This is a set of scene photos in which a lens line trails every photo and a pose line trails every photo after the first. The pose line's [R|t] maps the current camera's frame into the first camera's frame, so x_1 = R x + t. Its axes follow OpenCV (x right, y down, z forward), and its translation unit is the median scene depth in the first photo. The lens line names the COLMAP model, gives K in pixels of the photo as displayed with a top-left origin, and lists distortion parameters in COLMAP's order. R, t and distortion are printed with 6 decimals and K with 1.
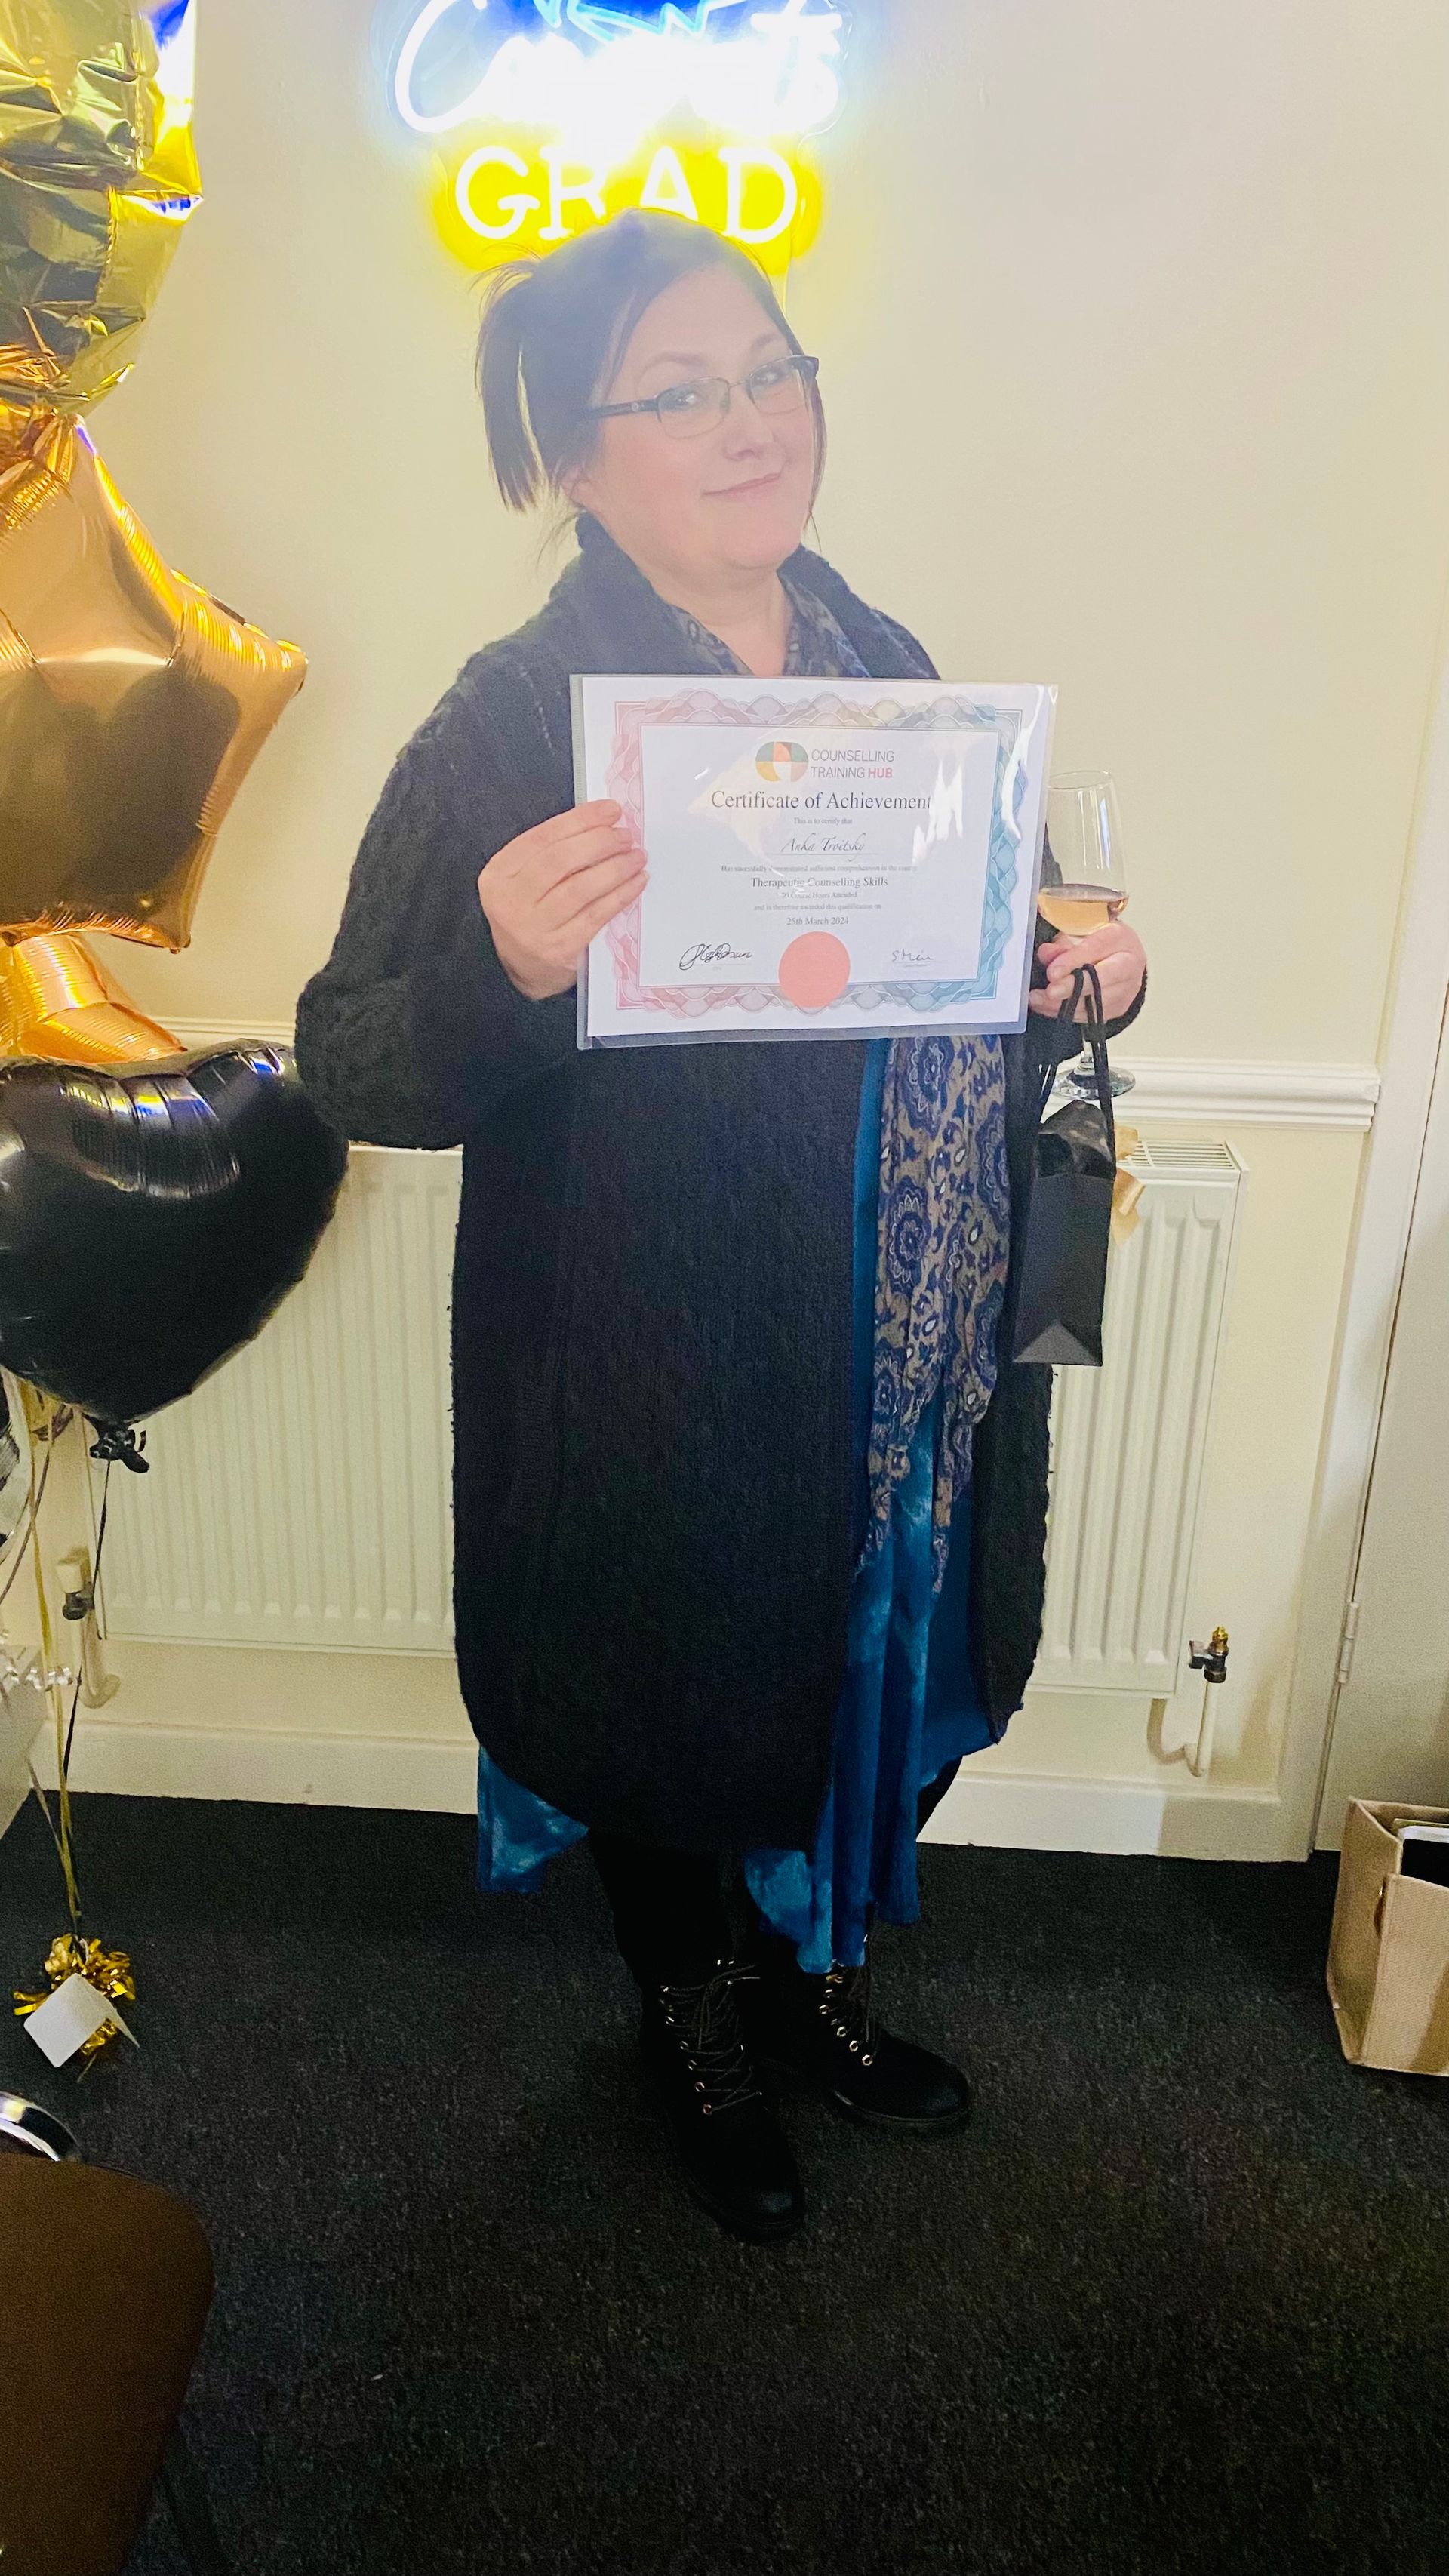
lens RADIAL K [[1927.9, 0, 734.4], [0, 1927.9, 1257.7], [0, 0, 1]] dist [0.009546, -0.002826]
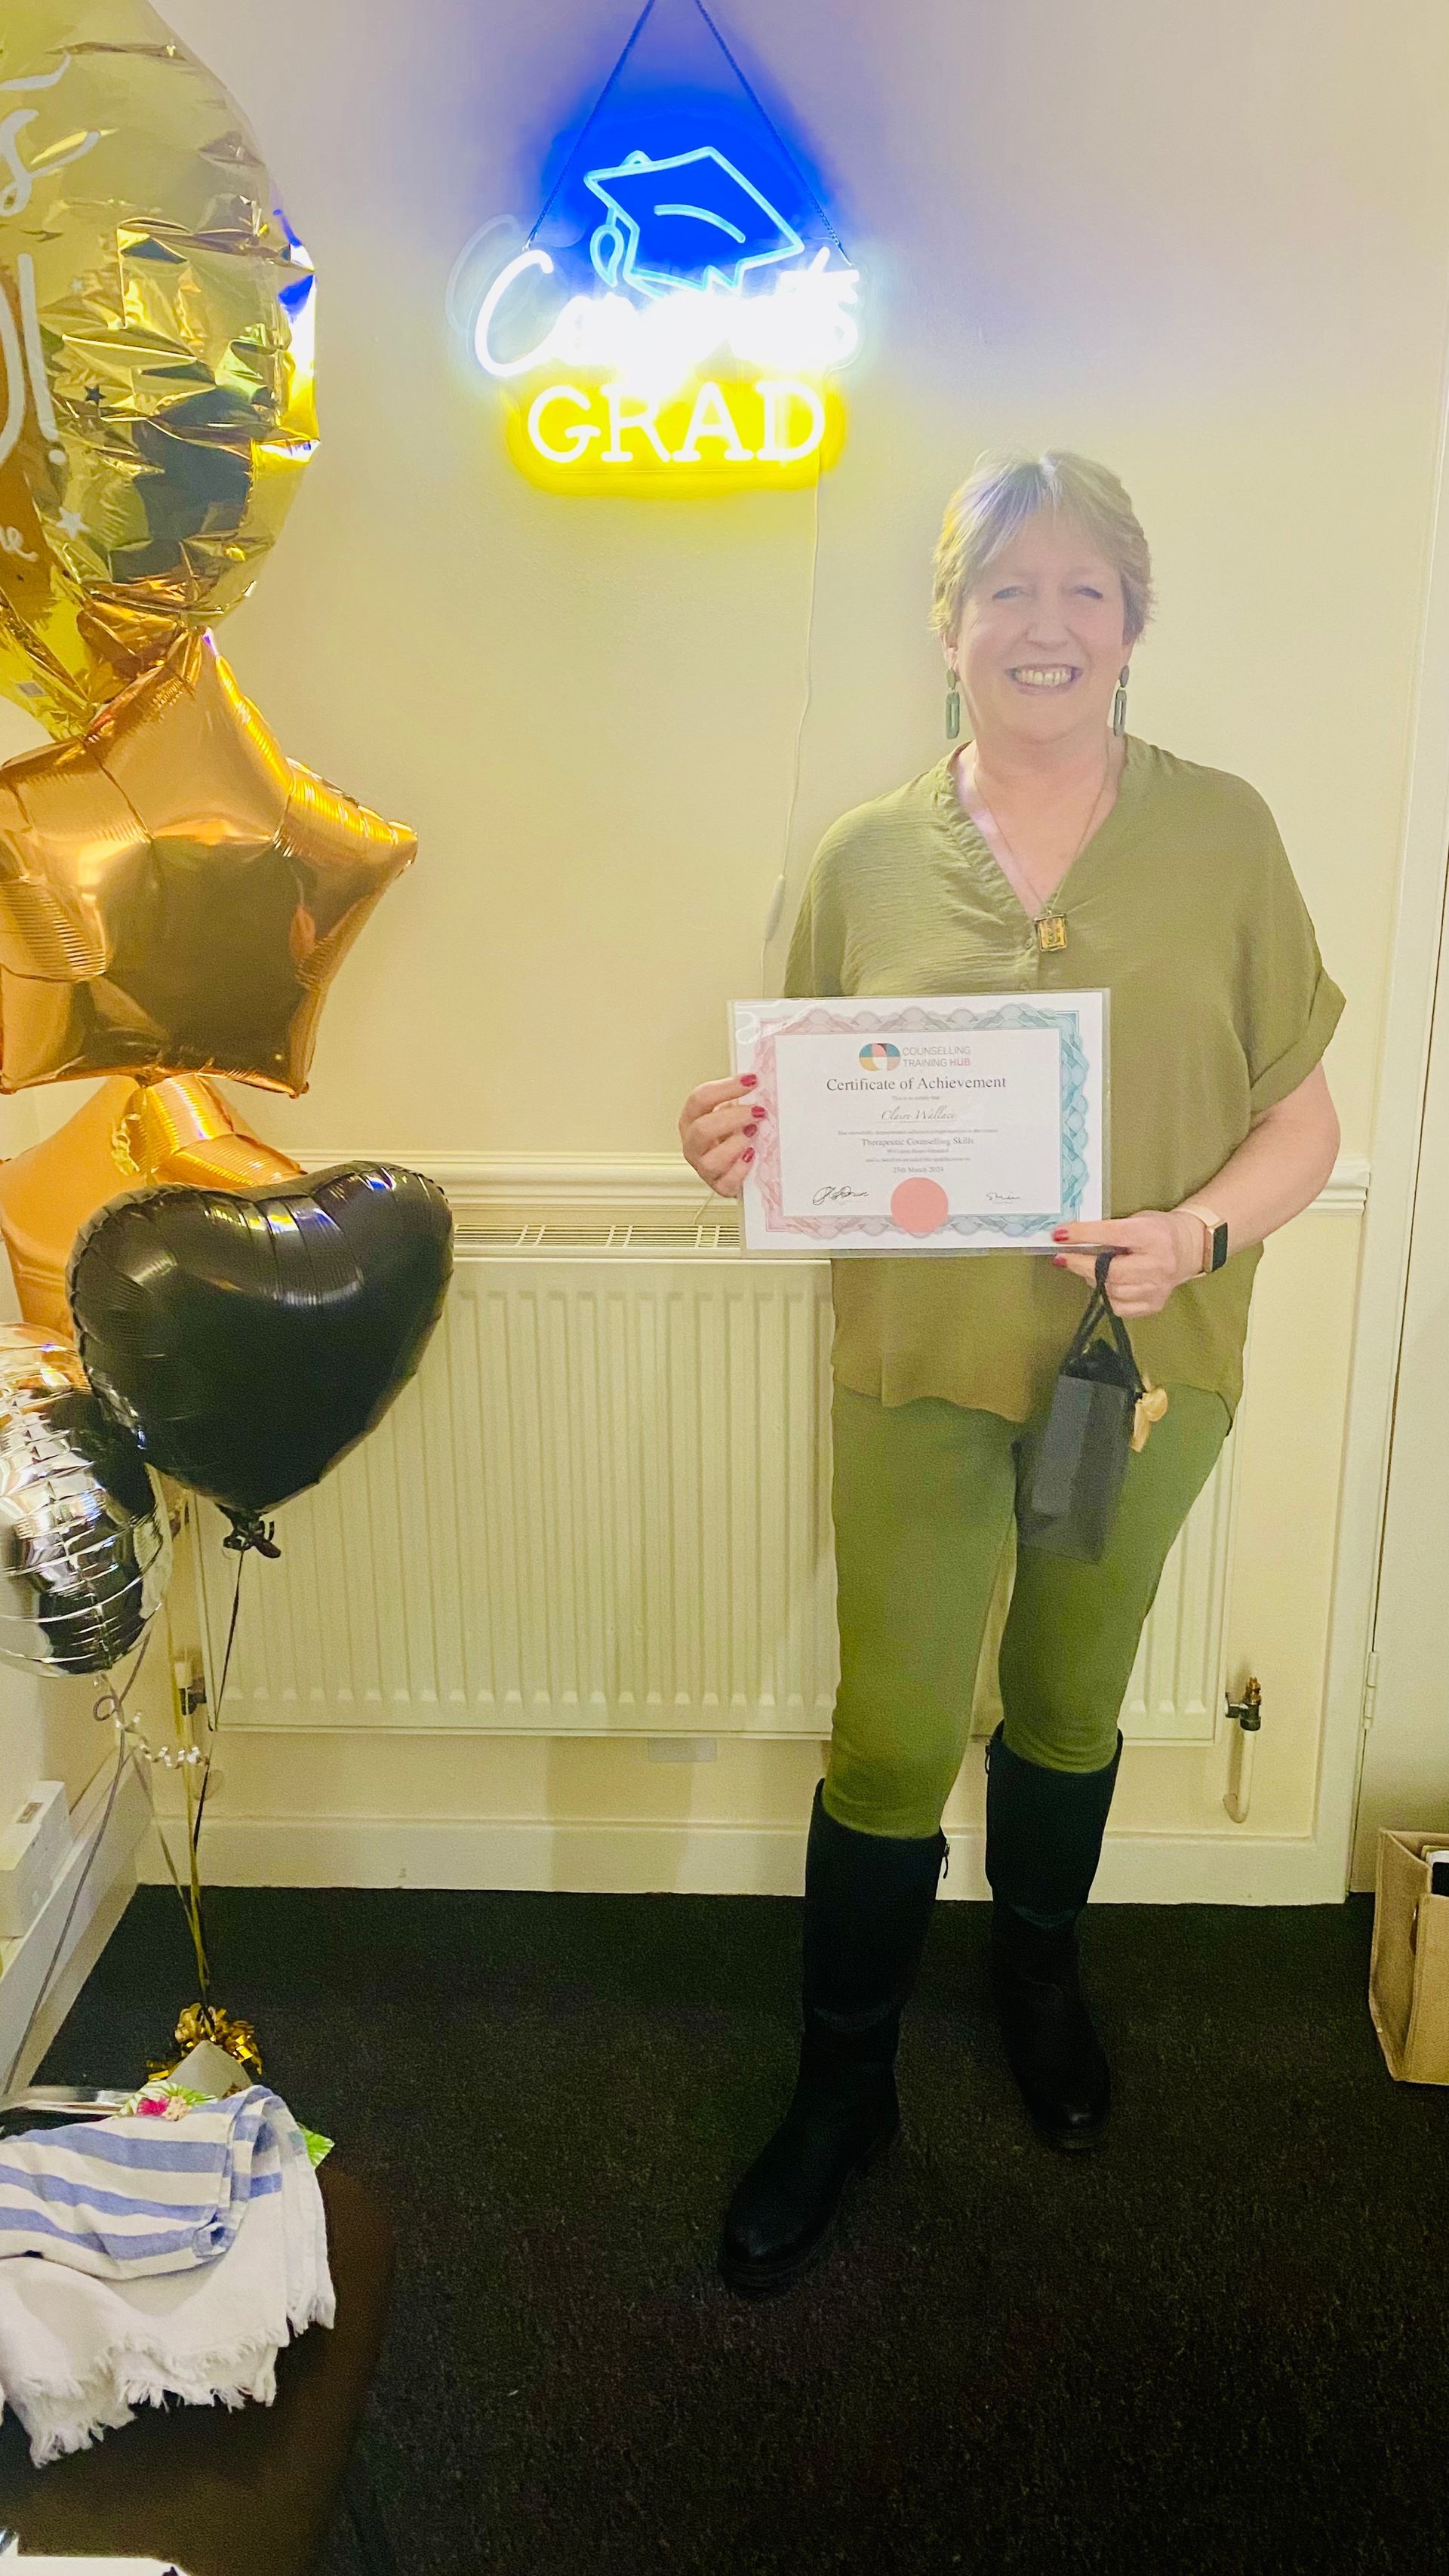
lens RADIAL K [[1927.9, 0, 755.3], [0, 1927.9, 1263.9], [0, 0, 1]] dist [0.009546, -0.002826]
pose [[0.999288, -0.035023, 0.013997, -0.041532], [0.035897, 0.997039, -0.068002, 0.029349], [-0.011574, 0.068456, 0.997587, -0.112573]]
